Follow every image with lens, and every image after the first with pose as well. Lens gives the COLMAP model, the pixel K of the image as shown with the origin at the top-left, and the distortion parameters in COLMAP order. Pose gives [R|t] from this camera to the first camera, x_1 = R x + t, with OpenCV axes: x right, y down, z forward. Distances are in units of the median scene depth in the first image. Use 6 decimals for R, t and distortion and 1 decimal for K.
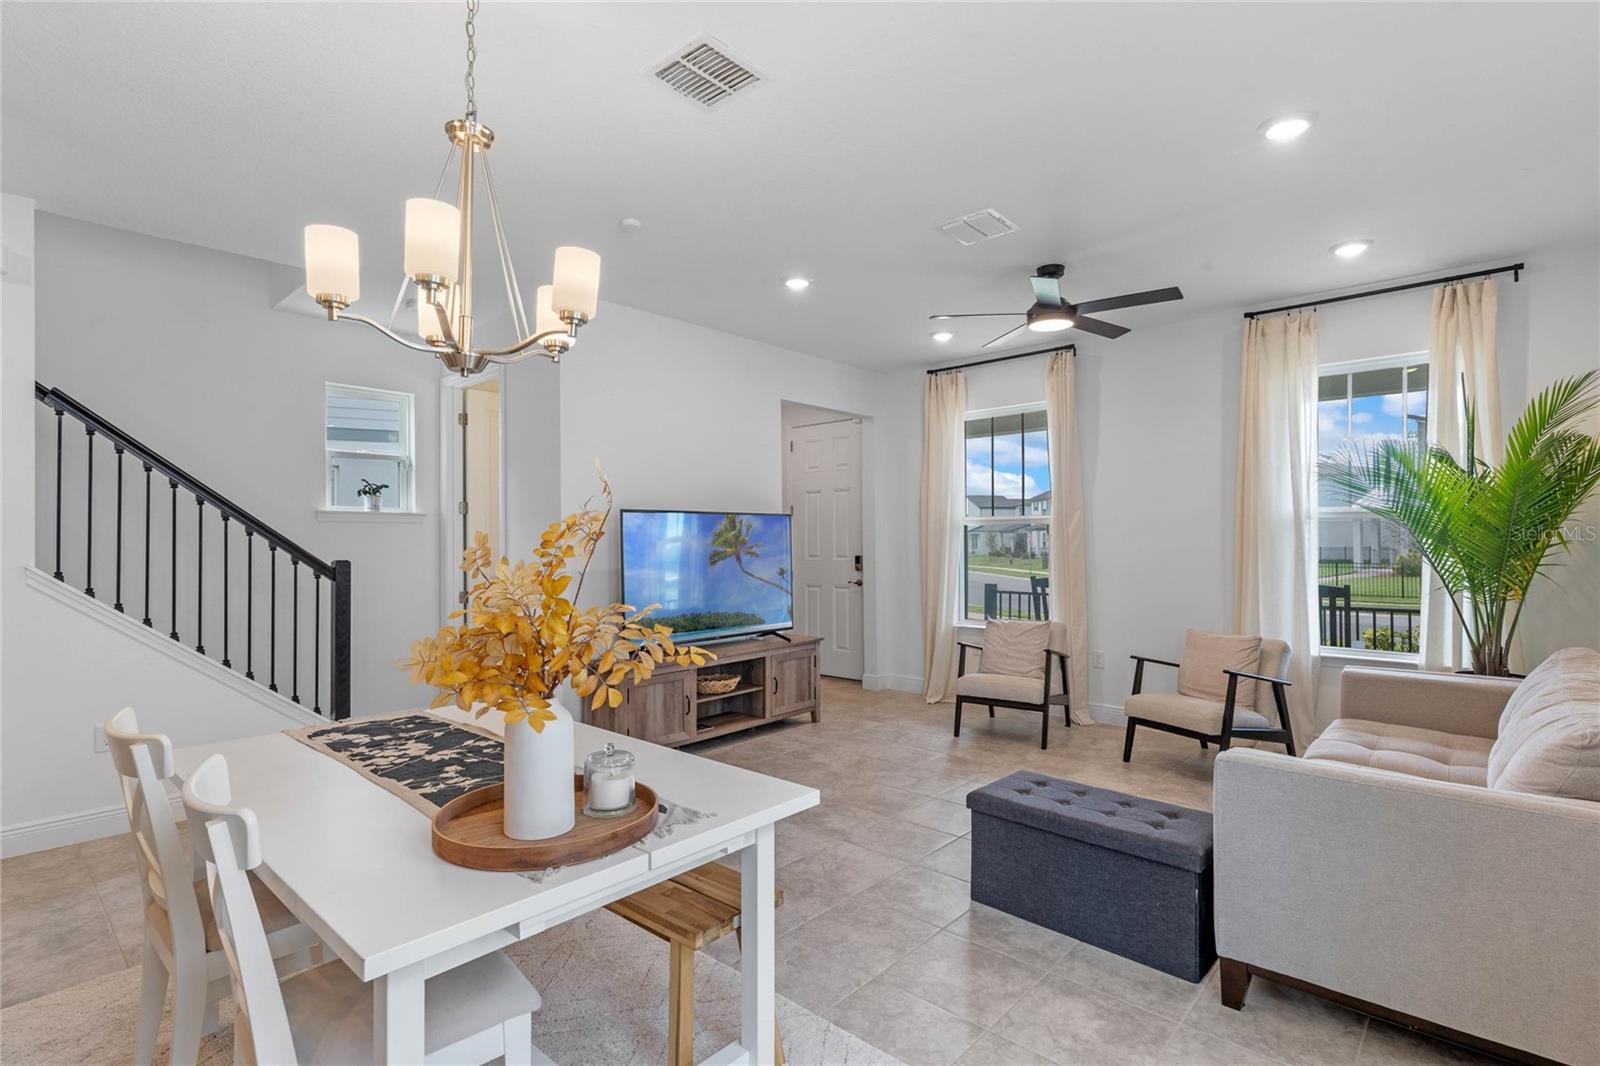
lens RADIAL K [[775.4, 0, 794.9], [0, 775.4, 538.1], [0, 0, 1]] dist [-0.001834, -0.001247]
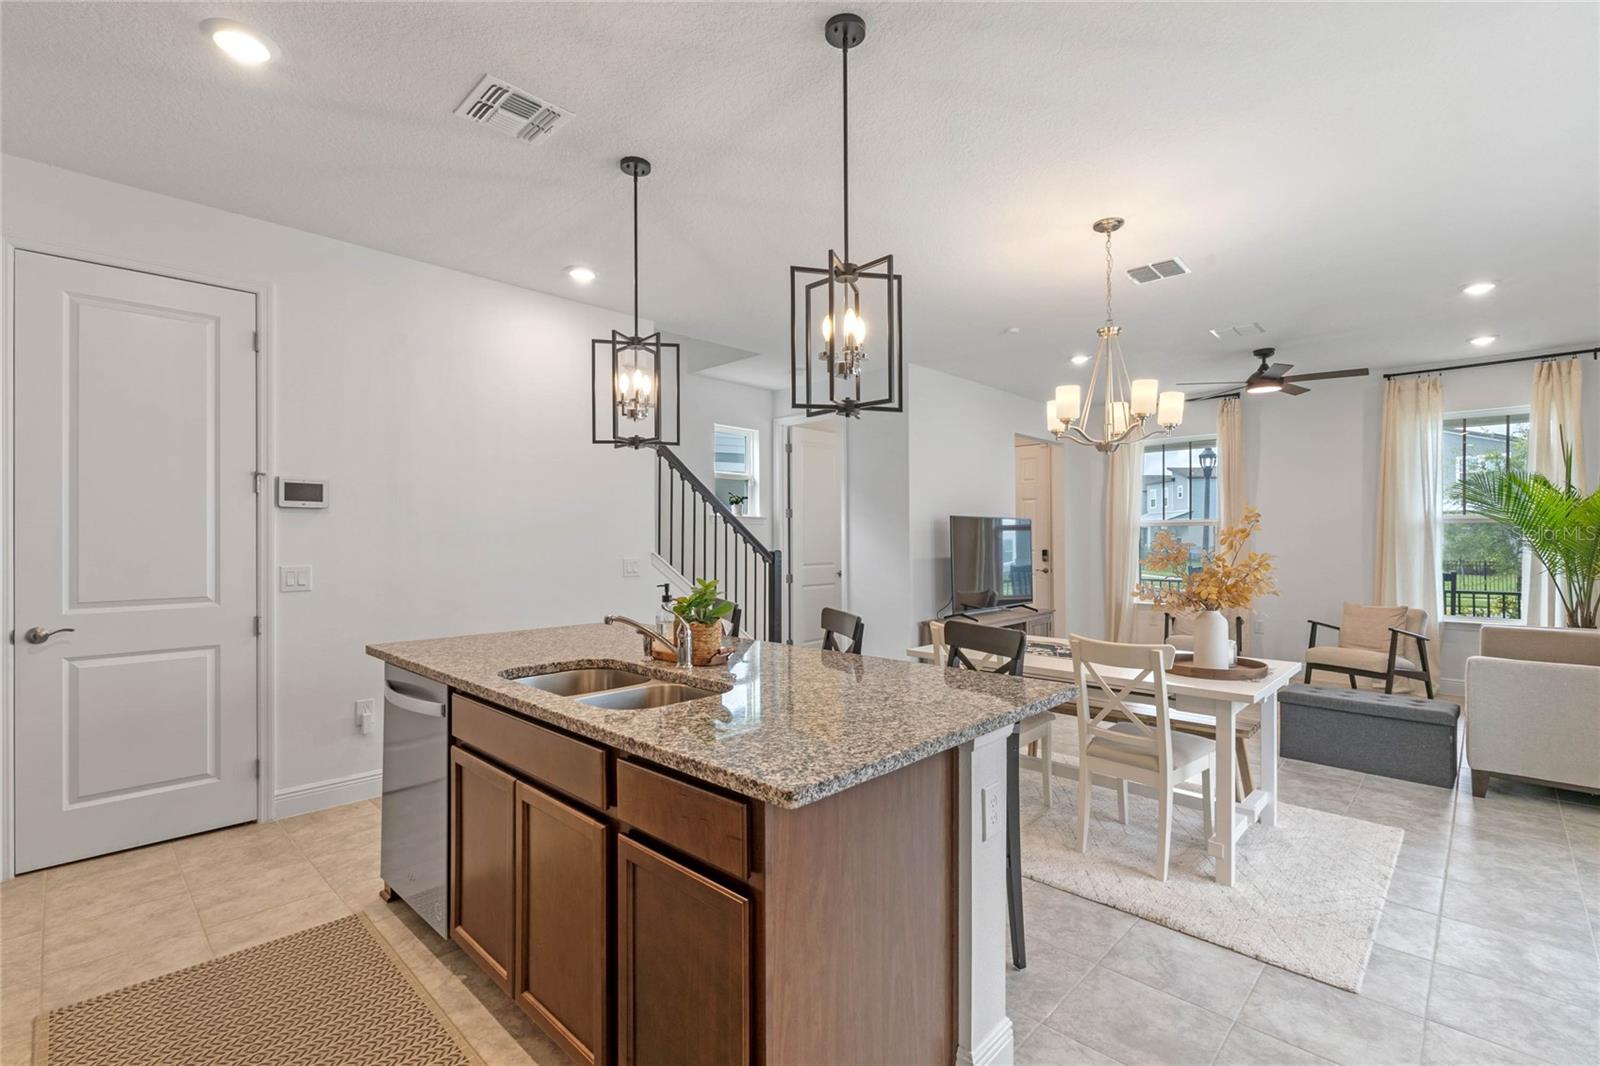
lens RADIAL K [[729.5, 0, 800.0], [0, 729.5, 533.0], [0, 0, 1]] dist [0.000310, 0.000054]
pose [[0.999770, 0.003024, -0.021245, -0.511901], [-0.003081, 0.999992, -0.002669, -0.000846], [0.021237, 0.002734, 0.999771, -0.383967]]
